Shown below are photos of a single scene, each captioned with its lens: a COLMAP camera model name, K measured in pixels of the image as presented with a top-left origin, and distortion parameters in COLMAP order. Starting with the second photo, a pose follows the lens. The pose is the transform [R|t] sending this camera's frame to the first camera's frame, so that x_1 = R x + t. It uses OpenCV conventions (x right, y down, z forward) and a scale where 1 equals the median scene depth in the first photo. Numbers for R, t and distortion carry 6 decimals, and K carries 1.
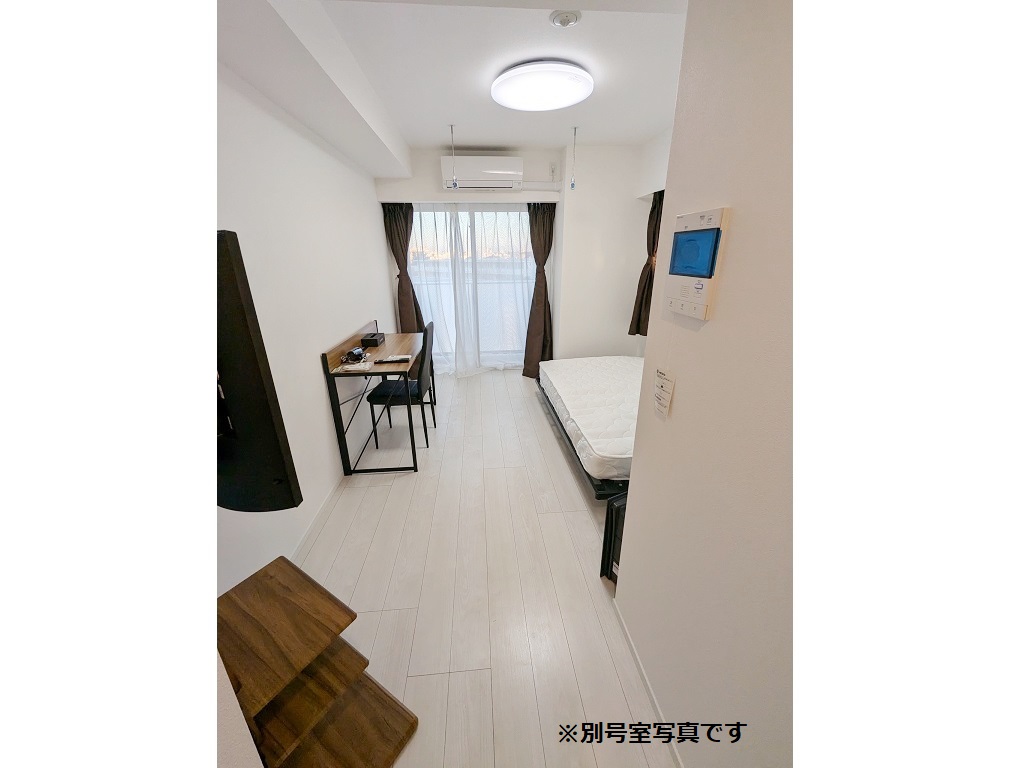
lens RADIAL K [[364.6, 0, 508.9], [0, 364.6, 384.7], [0, 0, 1]] dist [-0.006547, -0.000091]
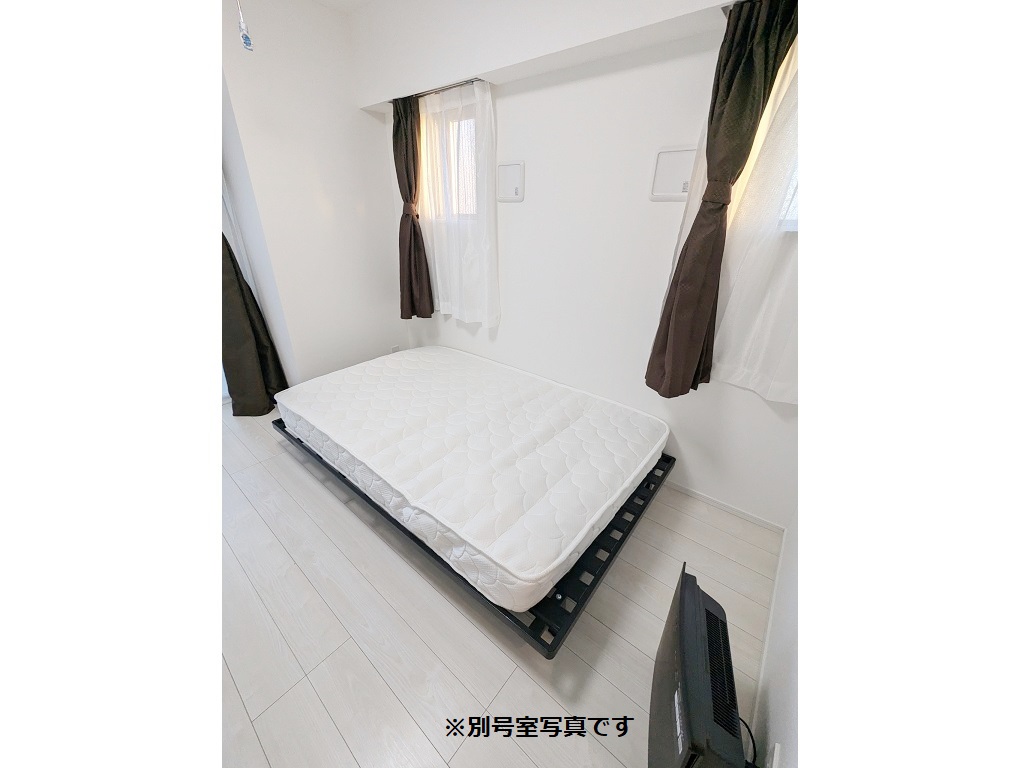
lens RADIAL K [[364.6, 0, 508.9], [0, 364.6, 384.7], [0, 0, 1]] dist [-0.006547, -0.000091]
pose [[0.708021, -0.282711, 0.647133, -0.014717], [0.224550, 0.958938, 0.173251, -0.086819], [-0.669540, 0.022648, 0.742431, 0.328356]]
